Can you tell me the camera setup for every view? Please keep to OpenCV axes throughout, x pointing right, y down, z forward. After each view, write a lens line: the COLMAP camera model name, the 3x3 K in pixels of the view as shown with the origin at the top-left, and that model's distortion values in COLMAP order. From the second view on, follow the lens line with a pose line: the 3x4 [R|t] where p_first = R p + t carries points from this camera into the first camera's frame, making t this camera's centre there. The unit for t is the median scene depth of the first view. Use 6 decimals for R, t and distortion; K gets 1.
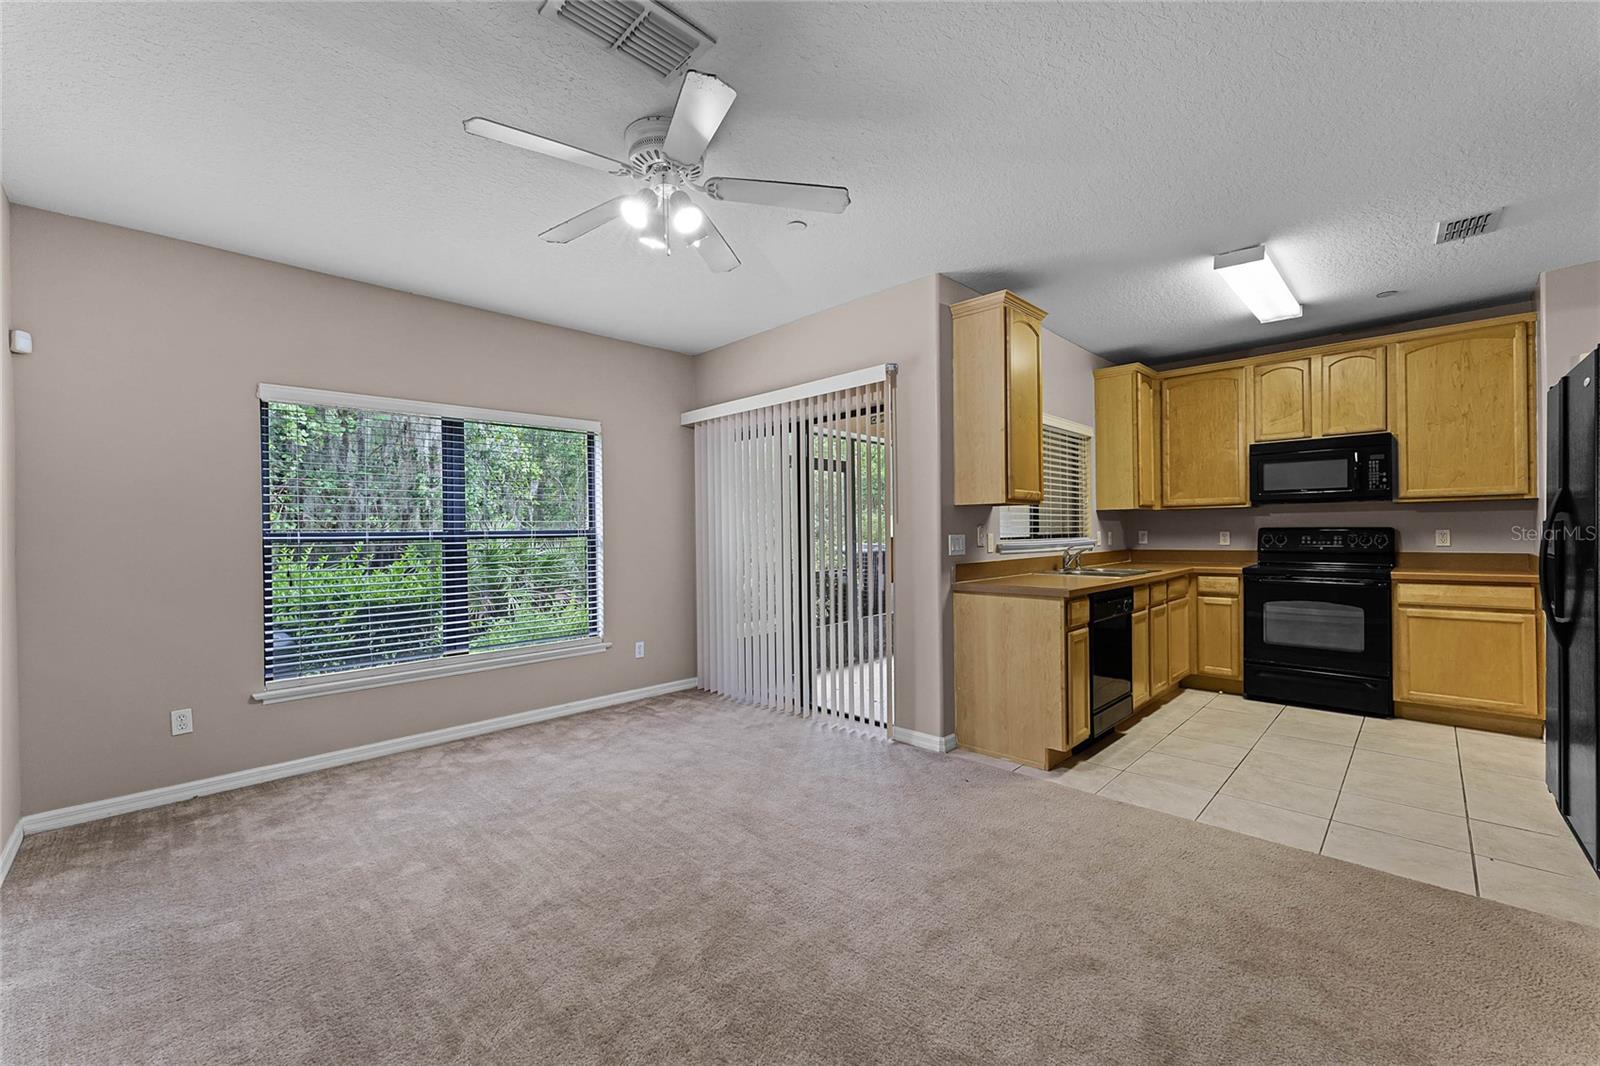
lens RADIAL K [[641.6, 0, 798.8], [0, 641.6, 535.7], [0, 0, 1]] dist [0.000794, 0.000076]
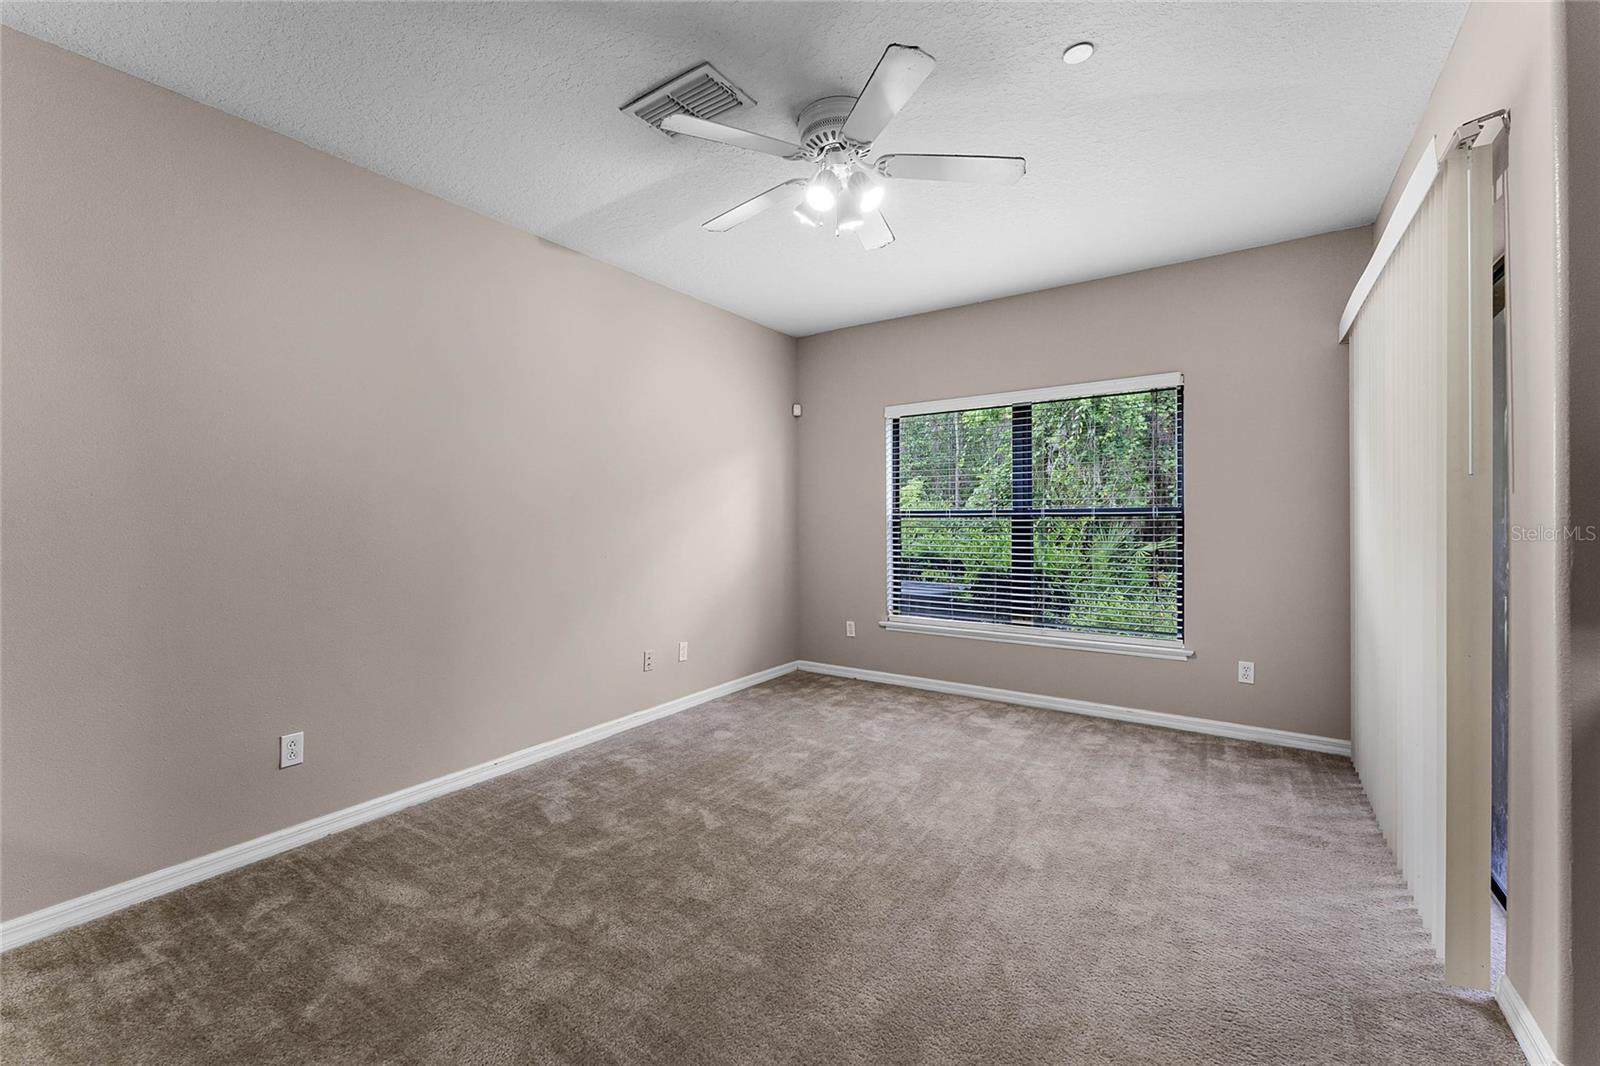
lens RADIAL K [[646.4, 0, 796.2], [0, 646.4, 515.9], [0, 0, 1]] dist [0.000870, -0.000148]
pose [[0.180410, 0.012272, -0.983515, 0.425728], [-0.001460, 0.999924, 0.012209, -0.008123], [0.983590, -0.000767, 0.180415, 0.412280]]
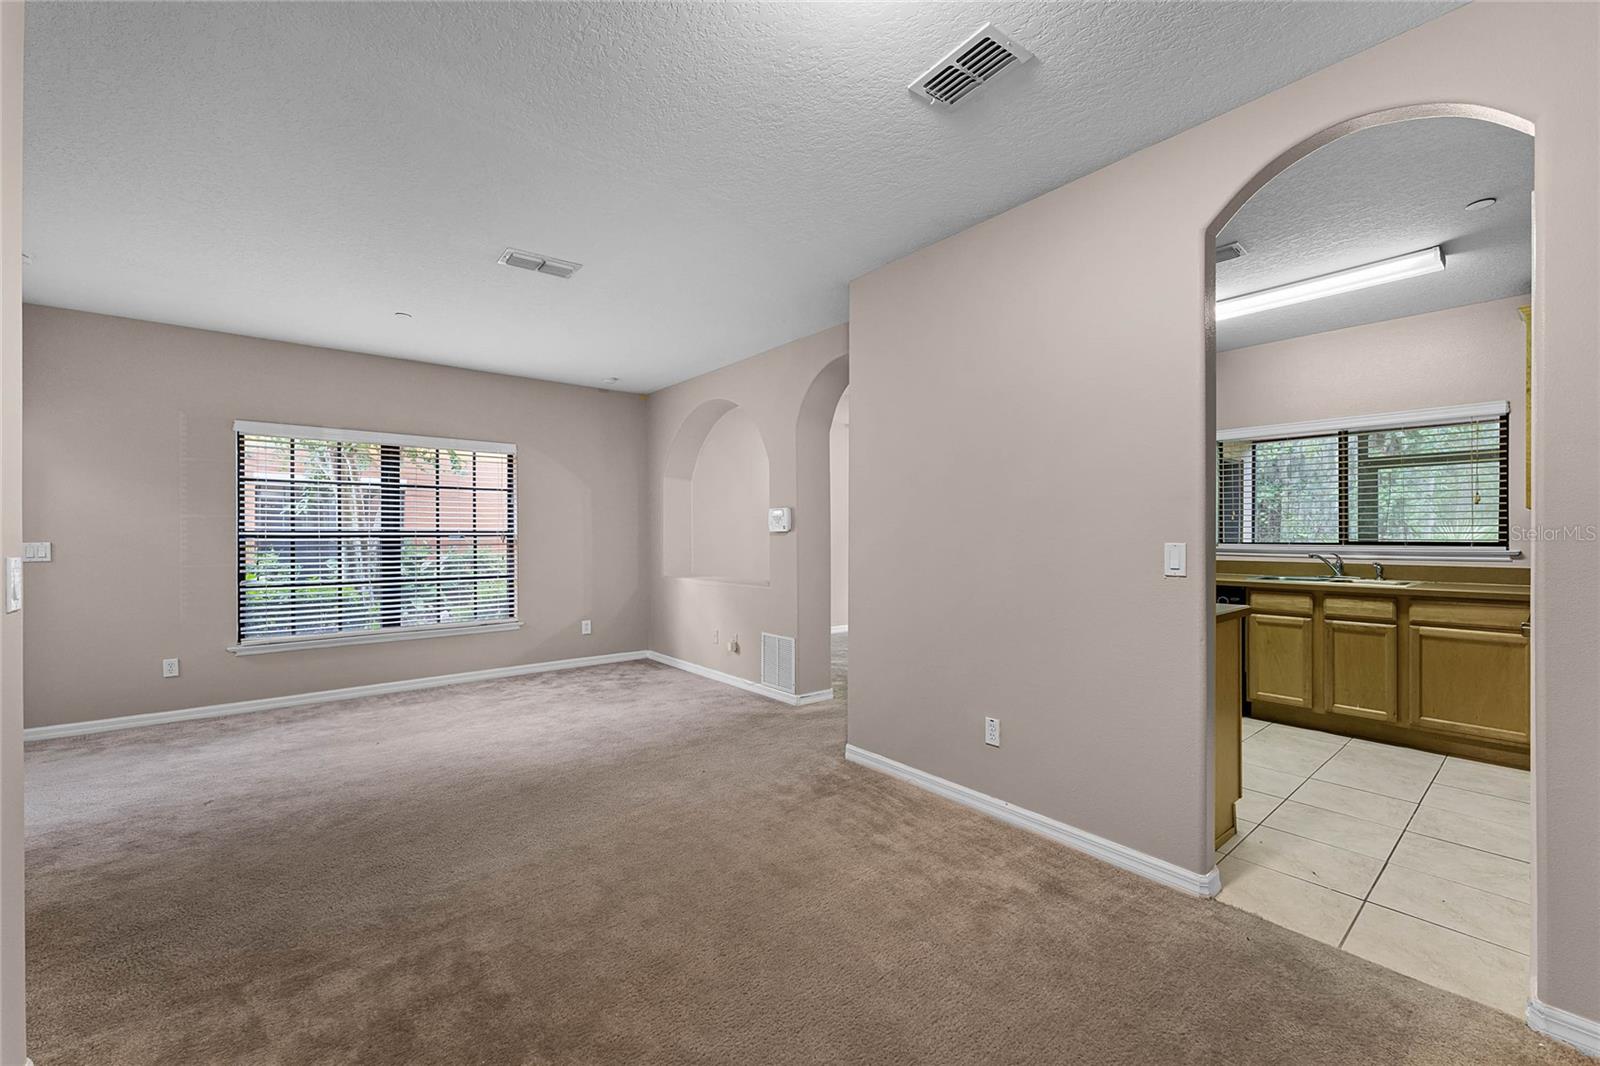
lens RADIAL K [[641.6, 0, 798.8], [0, 641.6, 535.7], [0, 0, 1]] dist [0.000794, 0.000076]
pose [[-0.103830, 0.014607, -0.994488, 1.550654], [-0.001264, 0.999889, 0.014818, -0.024814], [0.994594, 0.002796, -0.103800, 0.309757]]
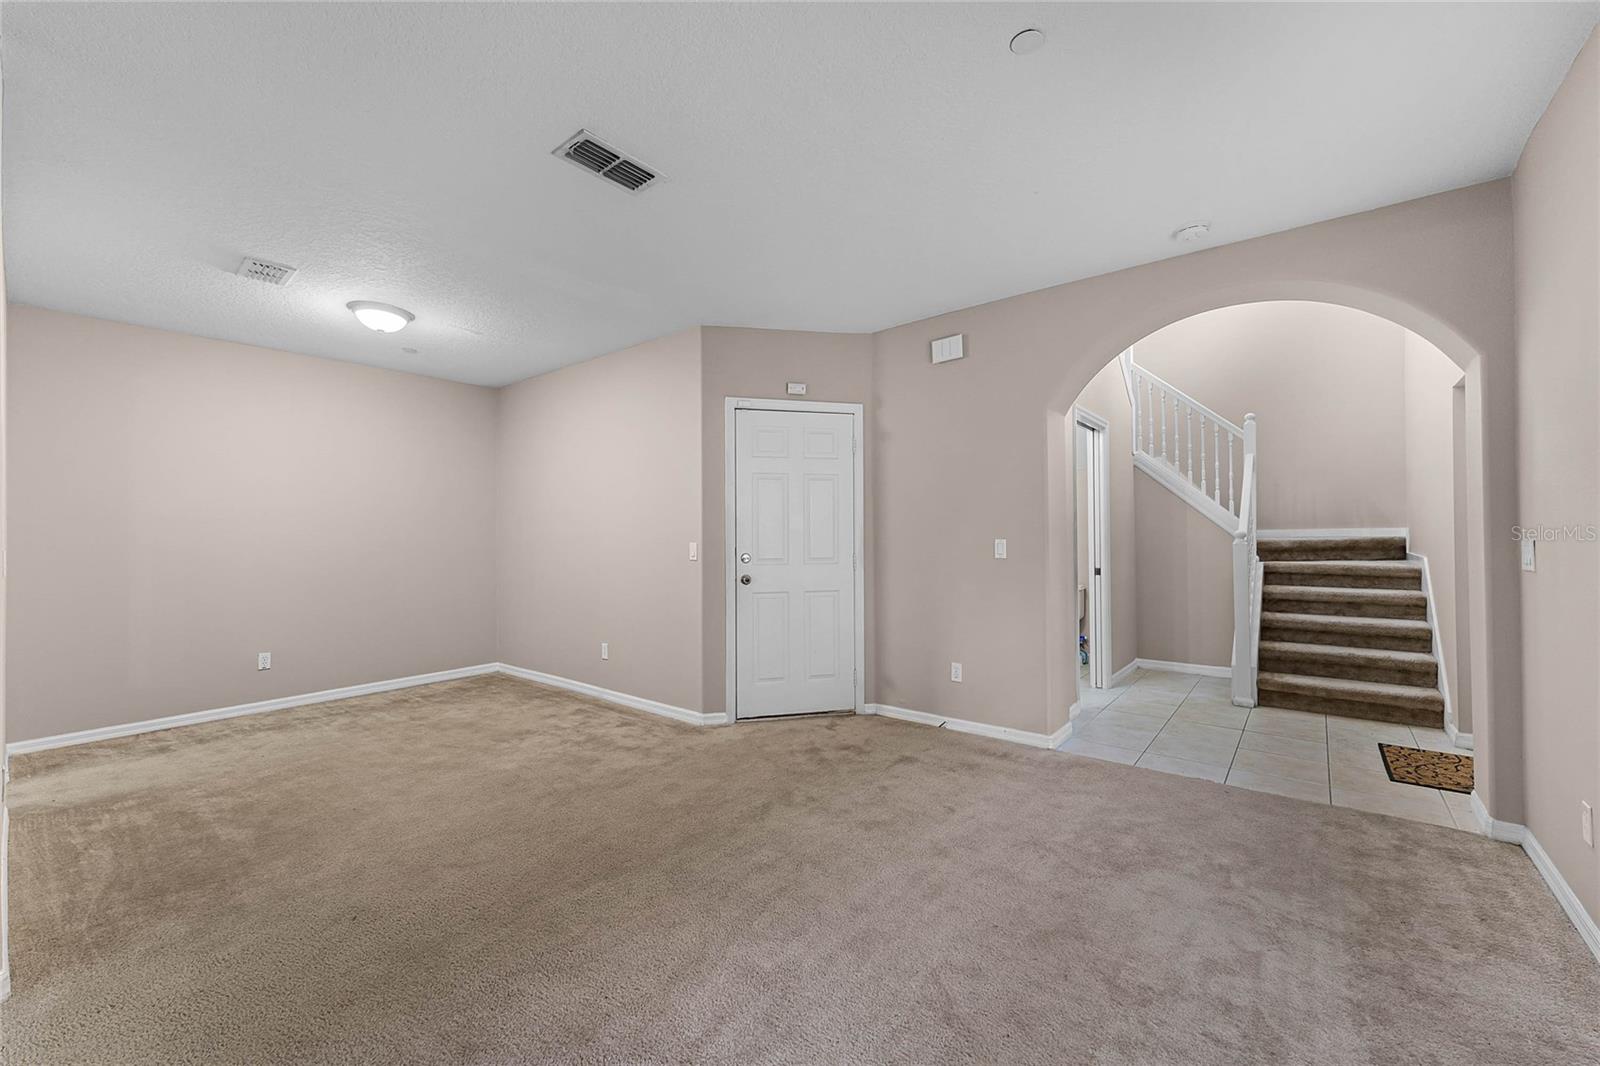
lens RADIAL K [[635.0, 0, 803.4], [0, 635.0, 529.4], [0, 0, 1]] dist [-0.000058, 0.000076]
pose [[-0.108167, 0.022325, 0.993882, 0.266998], [0.013319, 0.999691, -0.021005, -0.006996], [-0.994043, 0.010965, -0.108431, -0.177269]]
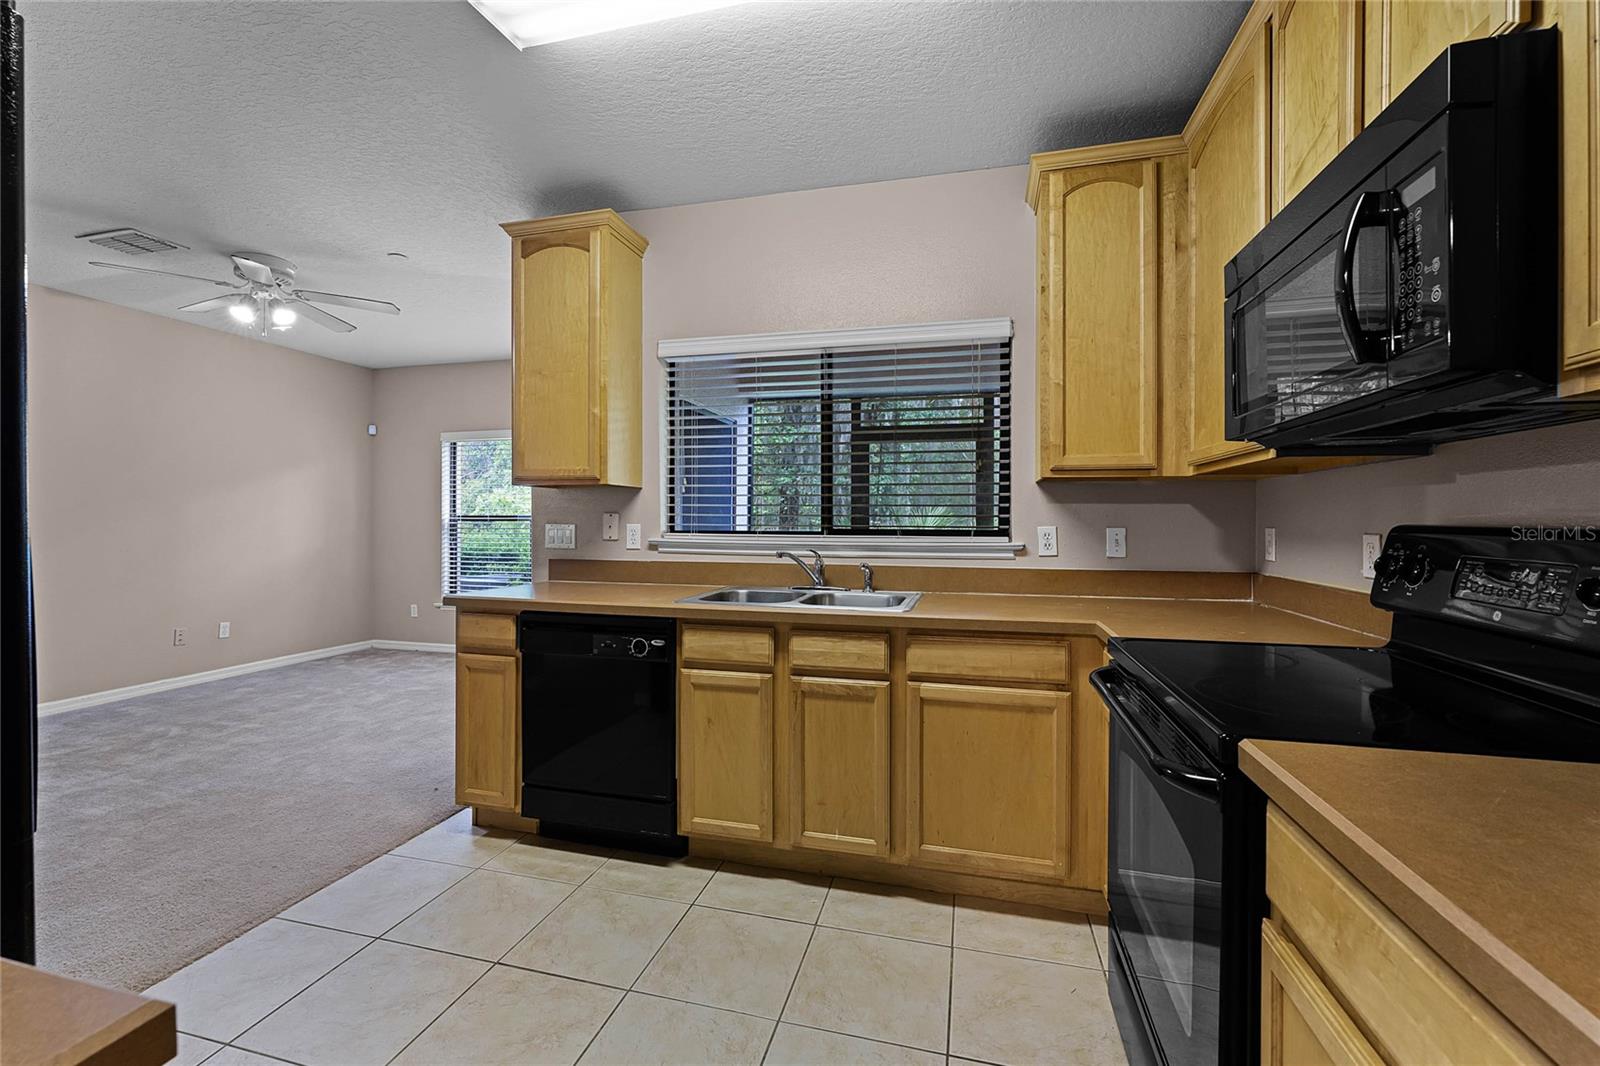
lens RADIAL K [[661.3, 0, 801.4], [0, 661.3, 521.6], [0, 0, 1]] dist [-0.004891, -0.000025]
pose [[0.500126, 0.015969, -0.865806, 0.989548], [-0.013635, 0.999851, 0.010565, -0.015612], [0.865845, 0.006521, 0.500269, 0.724967]]
